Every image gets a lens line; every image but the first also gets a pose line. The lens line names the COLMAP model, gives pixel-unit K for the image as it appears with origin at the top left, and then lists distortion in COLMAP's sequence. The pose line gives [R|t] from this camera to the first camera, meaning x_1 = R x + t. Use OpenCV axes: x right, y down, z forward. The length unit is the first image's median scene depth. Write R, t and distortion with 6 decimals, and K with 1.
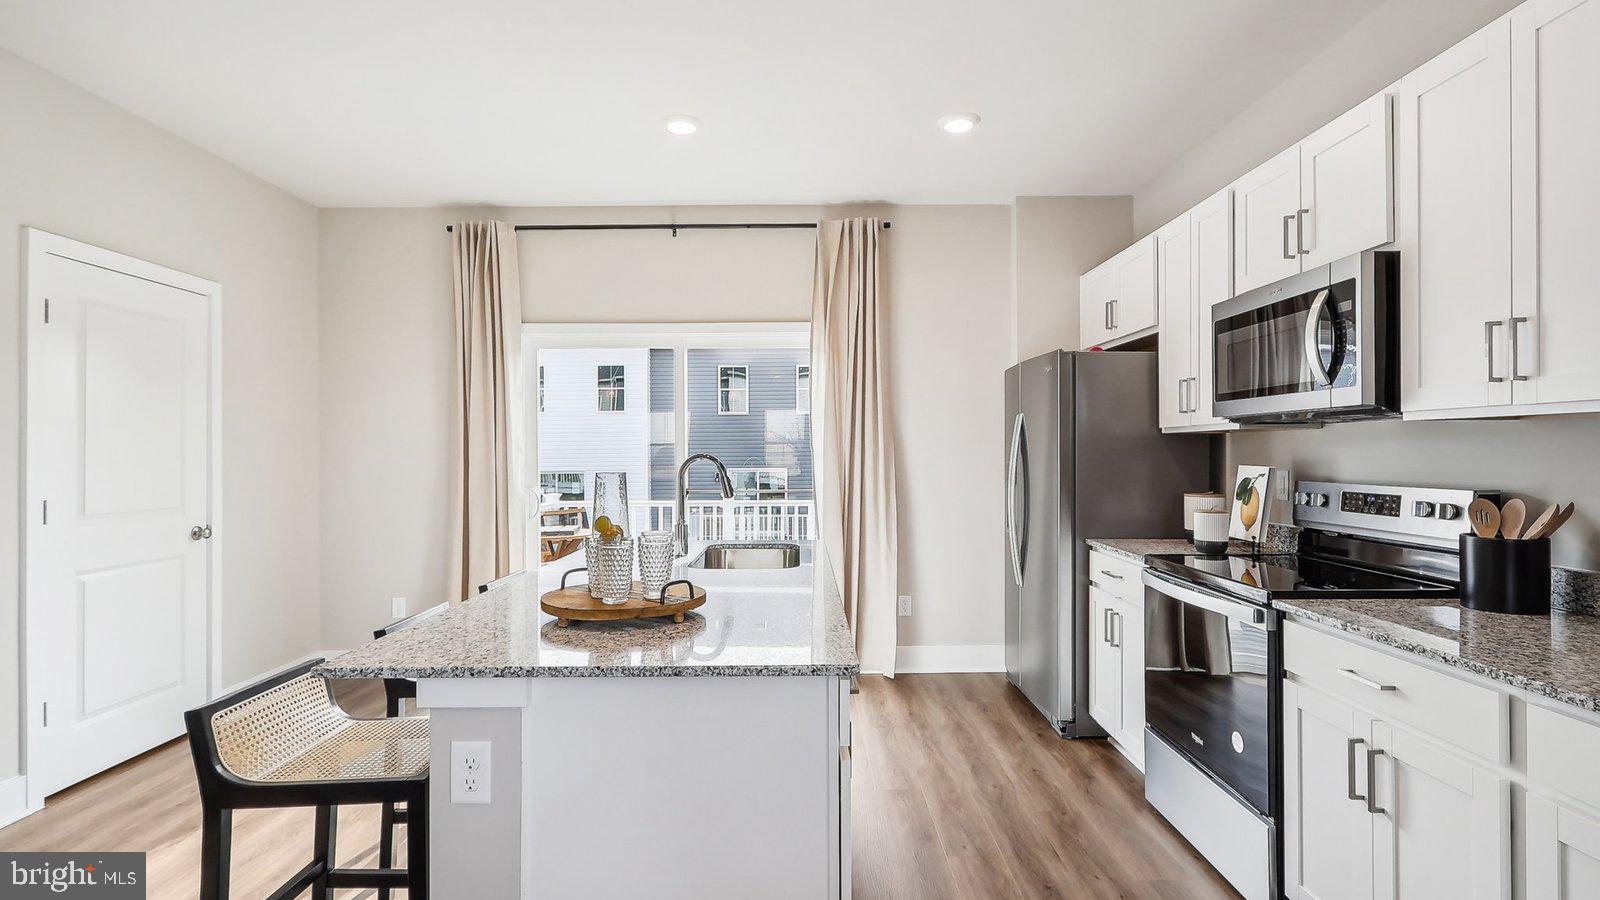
lens RADIAL K [[766.3, 0, 803.2], [0, 766.3, 447.5], [0, 0, 1]] dist [-0.004380, -0.002043]
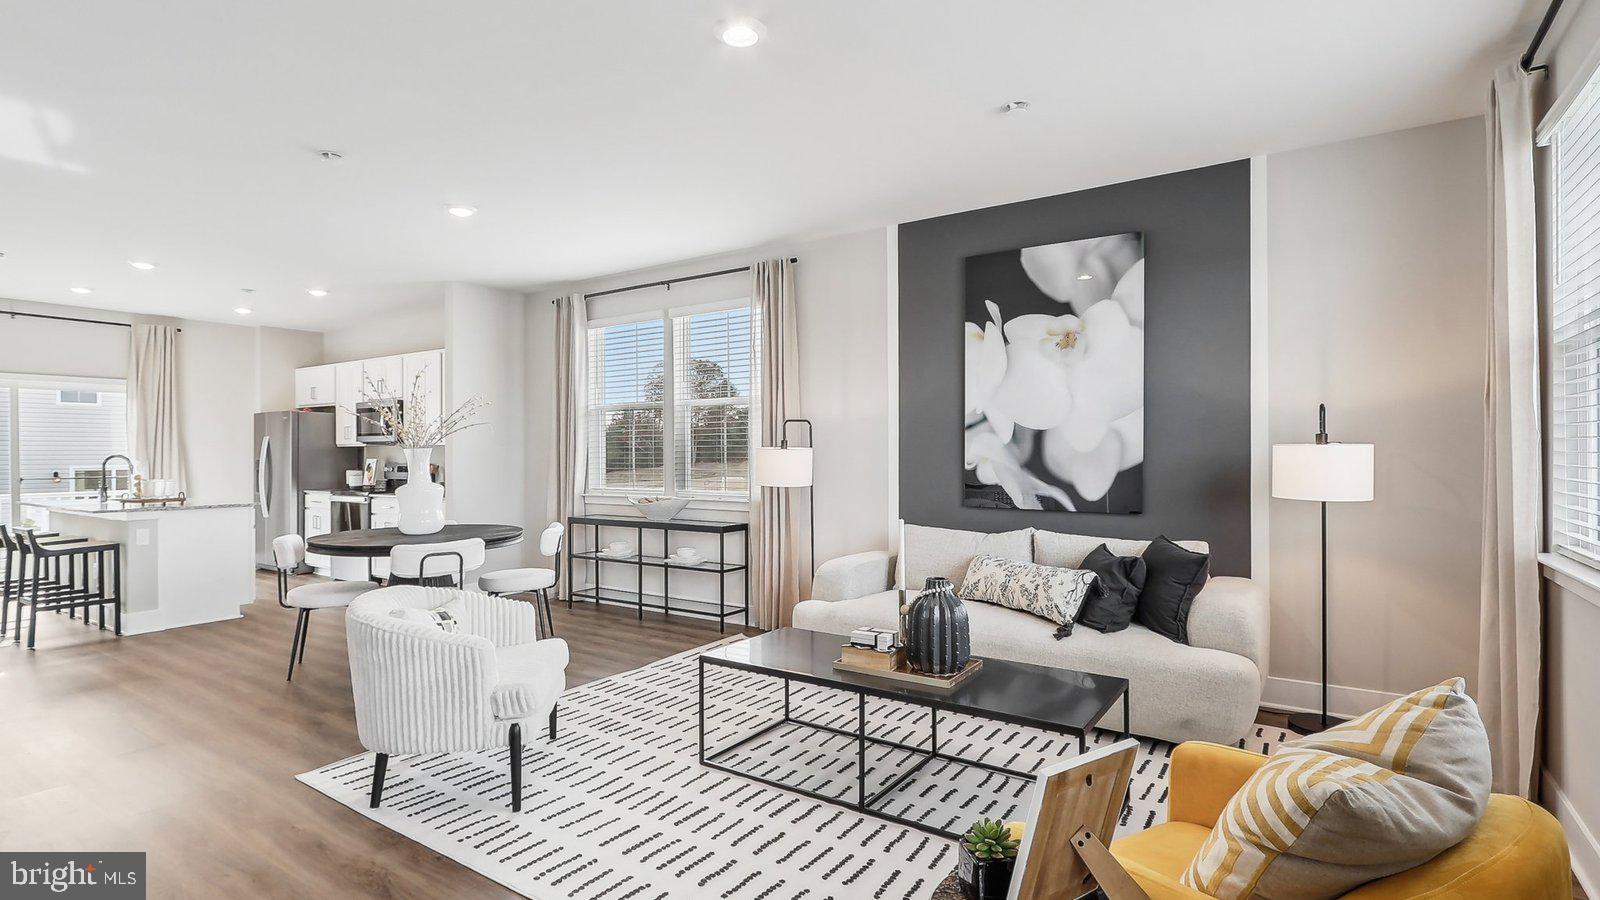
lens RADIAL K [[766.3, 0, 815.5], [0, 766.3, 453.4], [0, 0, 1]] dist [-0.004380, -0.002043]
pose [[0.547068, 0.000977, 0.837088, -0.804320], [-0.002686, 0.999996, 0.000588, -0.001557], [-0.837084, -0.002570, 0.547069, -1.754625]]
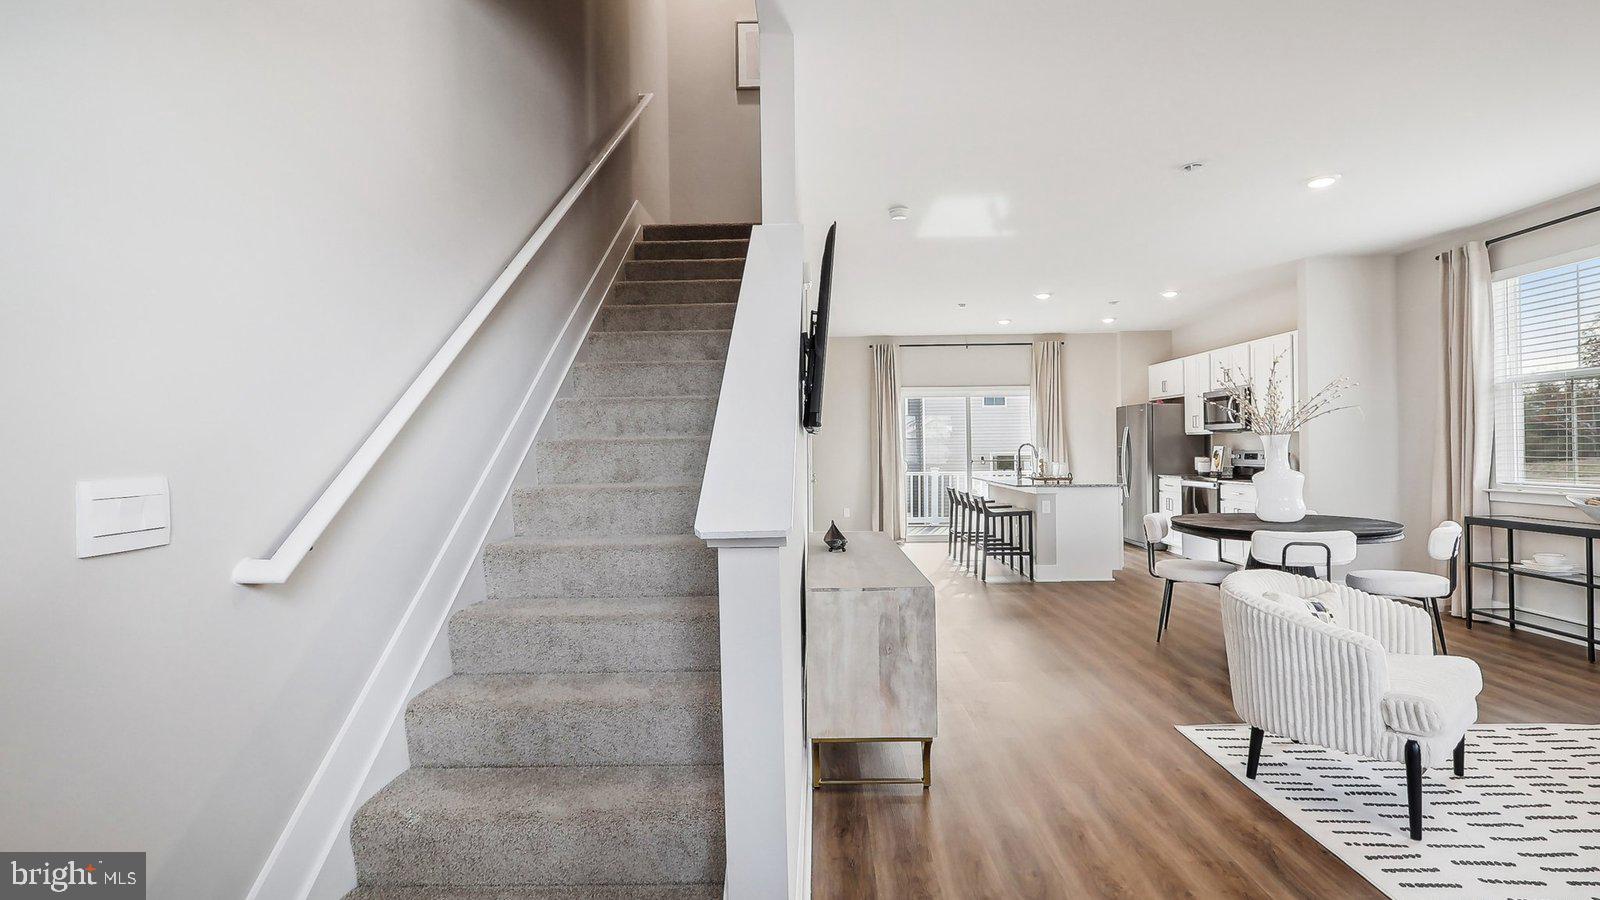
lens RADIAL K [[766.3, 0, 794.0], [0, 766.3, 439.5], [0, 0, 1]] dist [-0.004380, -0.002043]
pose [[0.999704, -0.006166, -0.023528, -0.876816], [0.006068, 0.999972, -0.004275, 0.001556], [0.023554, 0.004131, 0.999714, -1.785283]]
